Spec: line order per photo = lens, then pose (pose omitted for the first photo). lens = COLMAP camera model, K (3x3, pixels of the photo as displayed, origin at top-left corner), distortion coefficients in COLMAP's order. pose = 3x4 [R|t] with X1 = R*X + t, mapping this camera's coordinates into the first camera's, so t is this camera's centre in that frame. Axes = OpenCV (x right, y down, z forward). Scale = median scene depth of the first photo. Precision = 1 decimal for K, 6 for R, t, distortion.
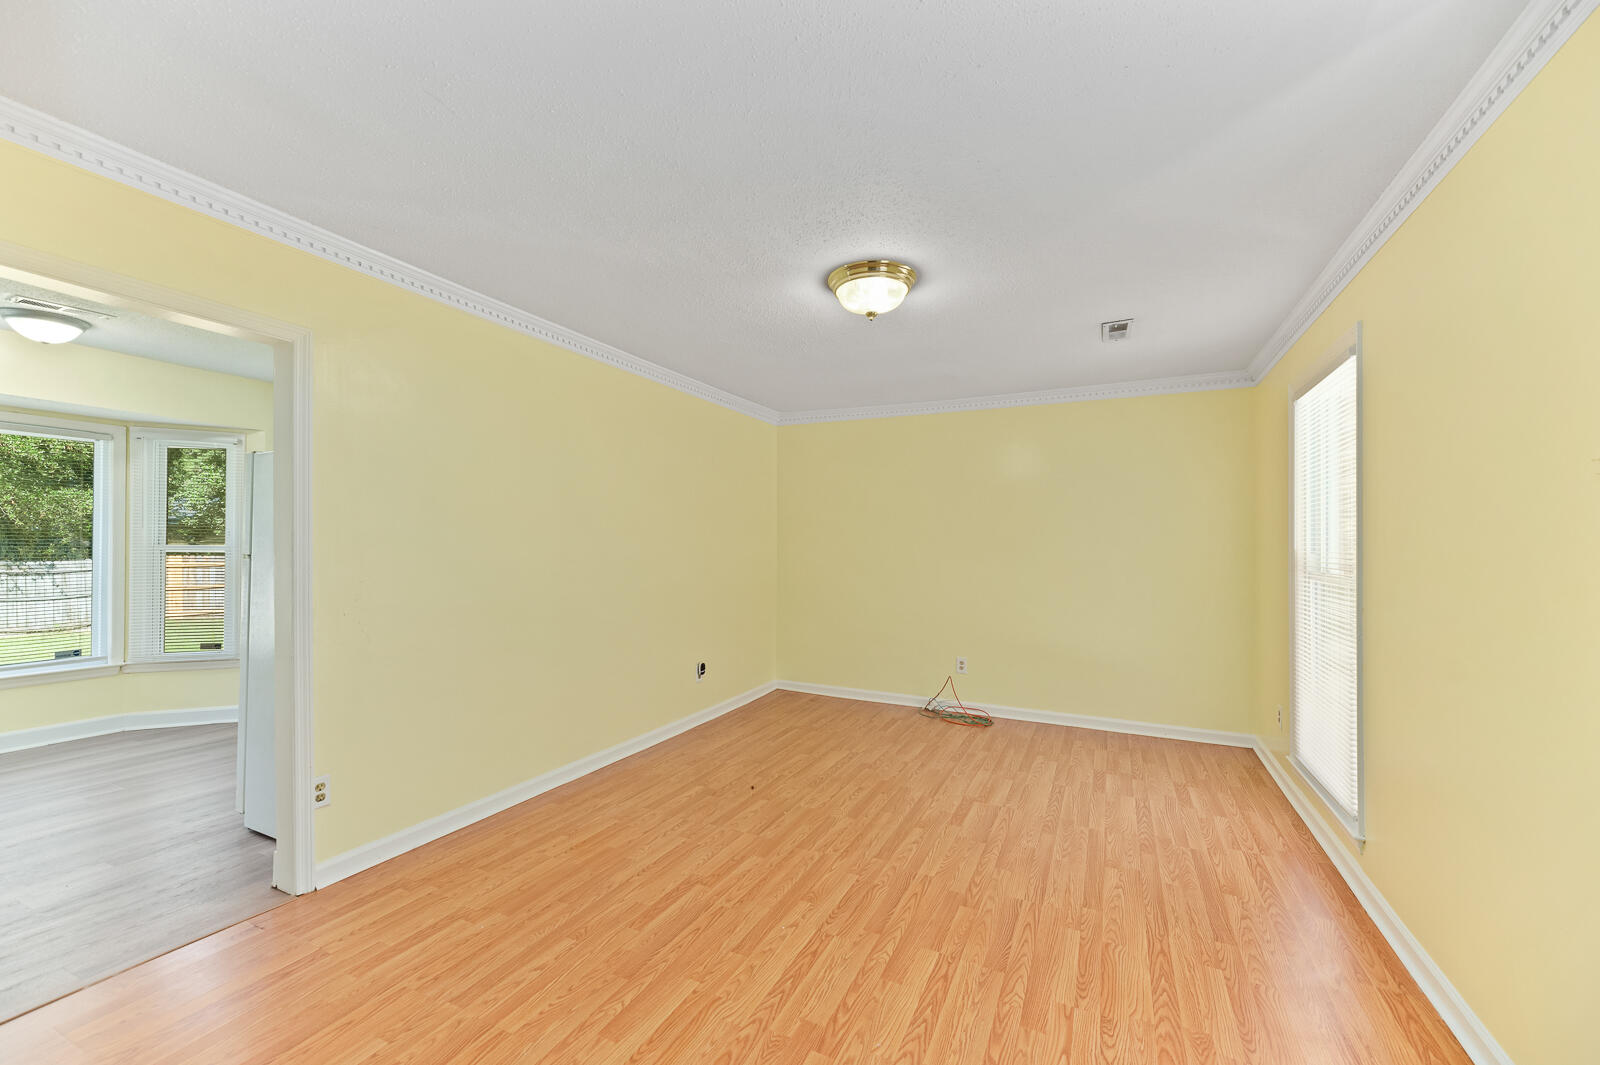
lens RADIAL K [[648.2, 0, 809.9], [0, 648.2, 552.6], [0, 0, 1]] dist [0.007563, -0.003192]
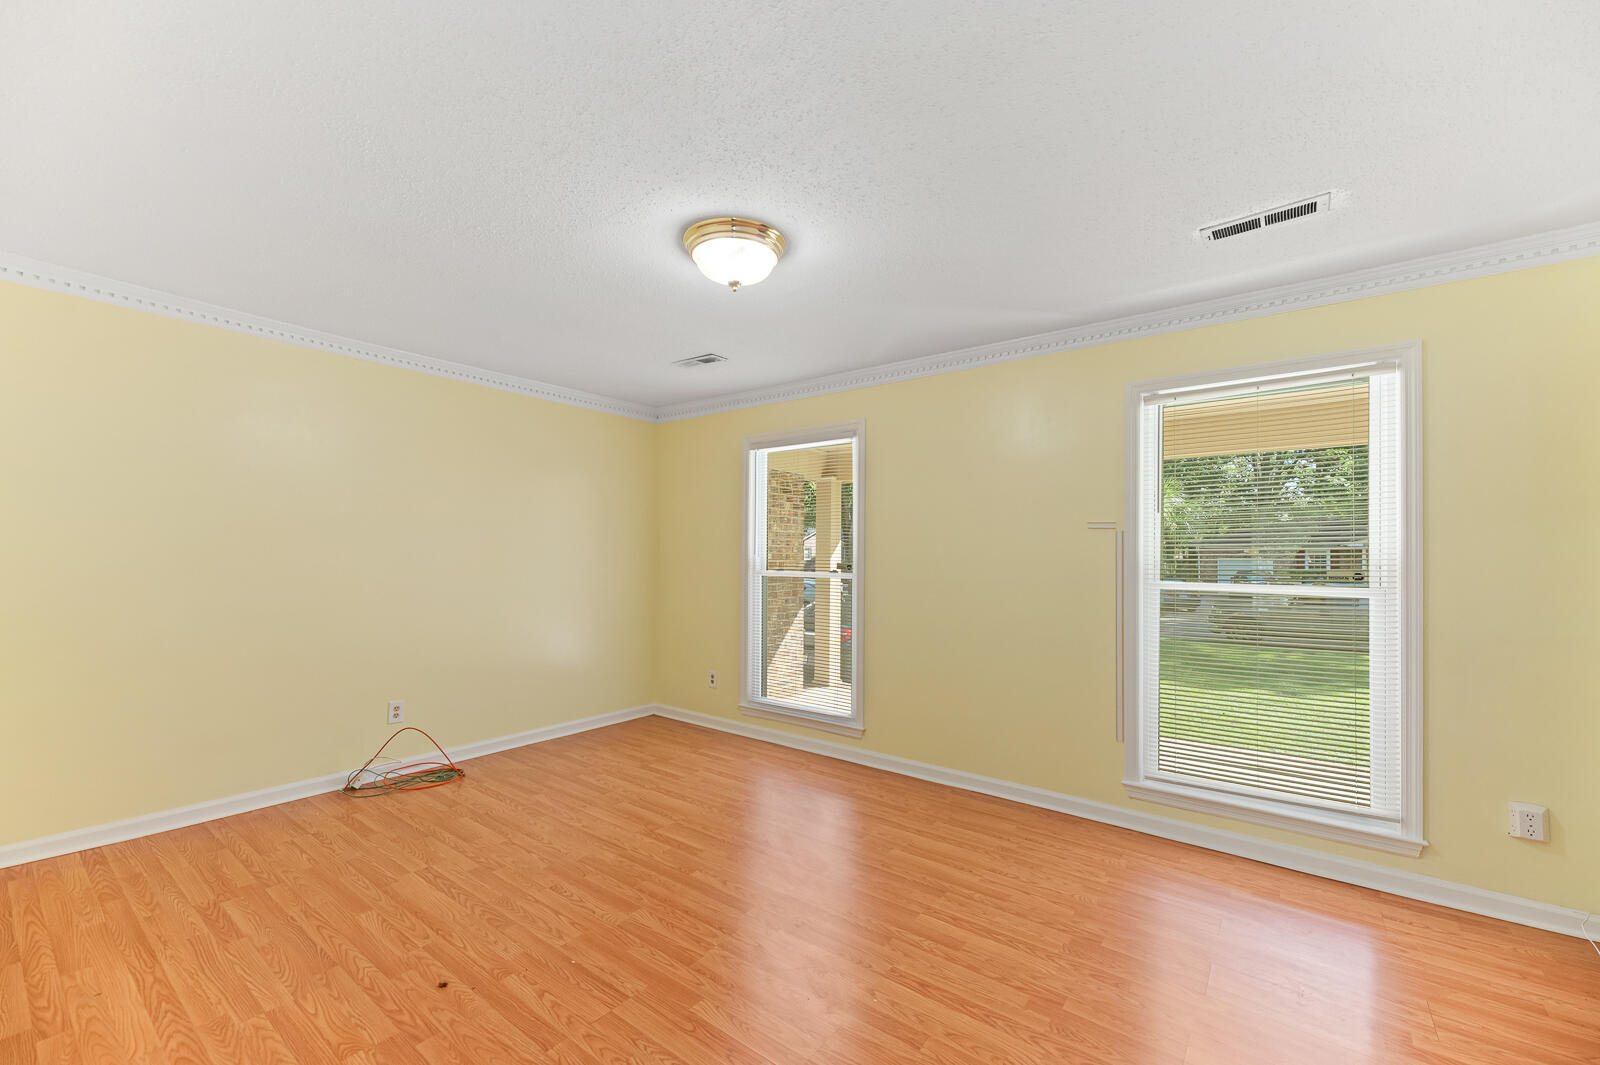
lens RADIAL K [[648.2, 0, 794.7], [0, 648.2, 542.0], [0, 0, 1]] dist [0.007563, -0.003192]
pose [[0.215124, 0.010558, 0.976530, -0.504509], [0.006256, 0.999906, -0.012189, -0.009739], [-0.976567, 0.008732, 0.215038, 0.508300]]
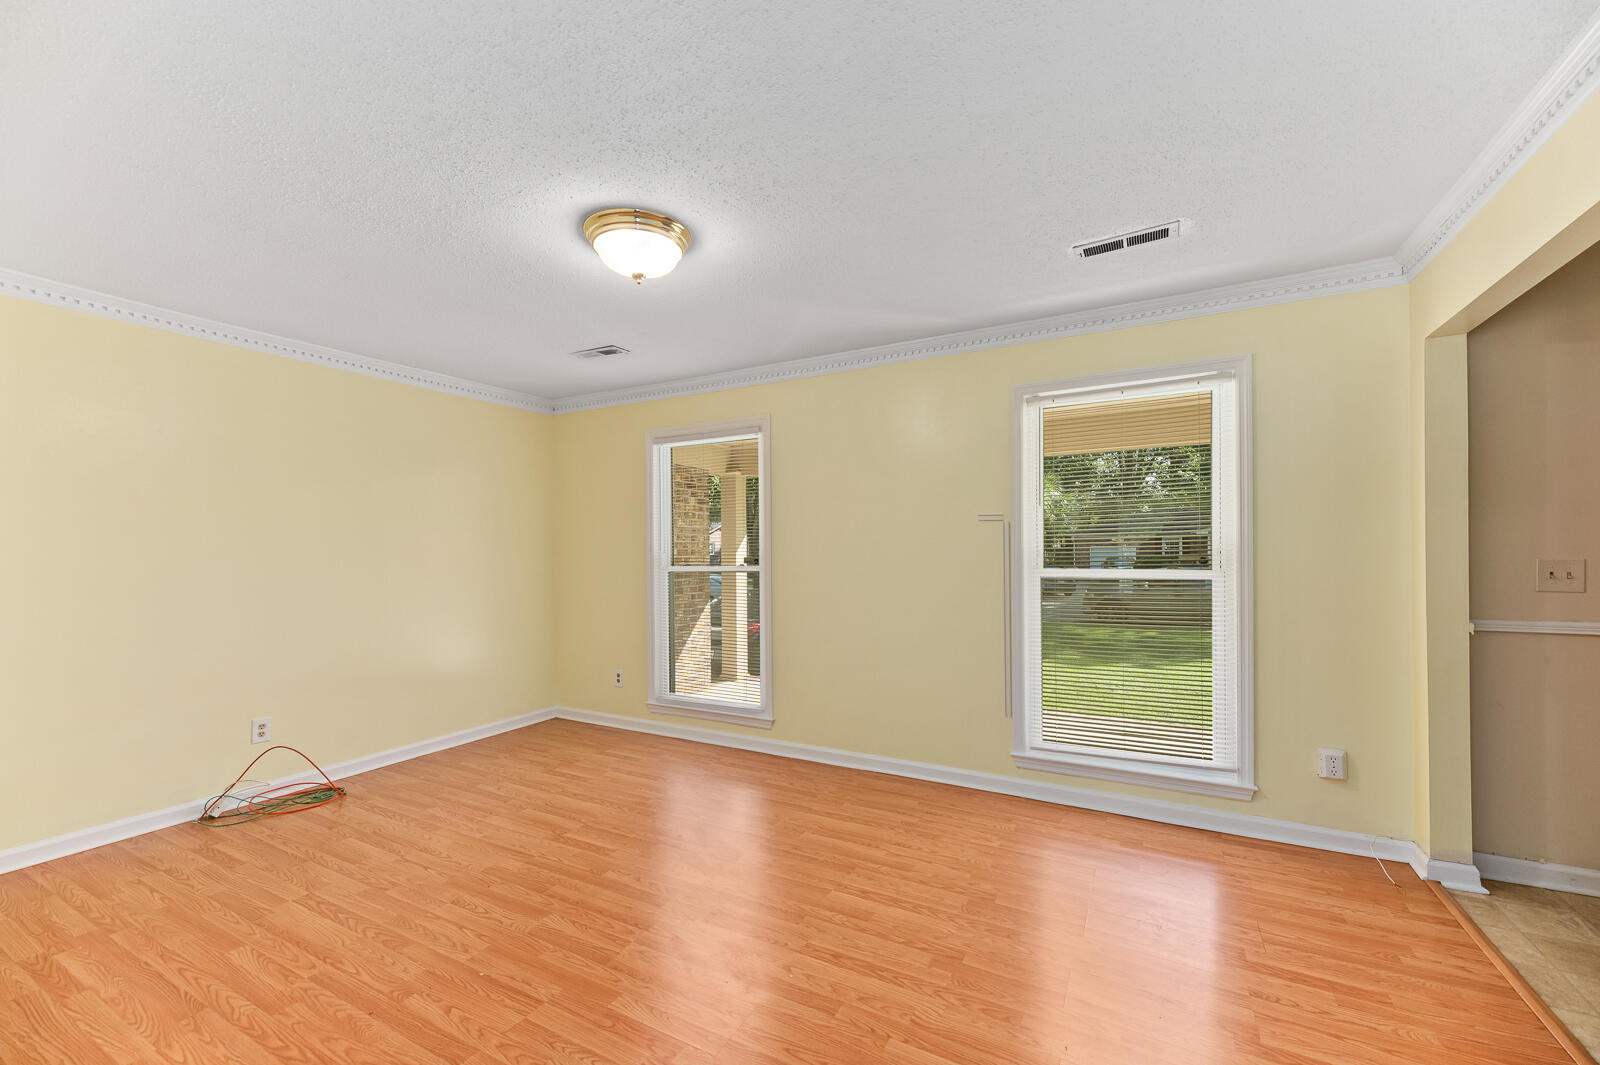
lens RADIAL K [[648.2, 0, 798.3], [0, 648.2, 544.6], [0, 0, 1]] dist [0.007563, -0.003192]
pose [[0.062622, -0.004004, 0.998029, -0.516822], [0.021848, 0.999758, 0.002641, -0.009719], [-0.997798, 0.021639, 0.062694, 0.512565]]
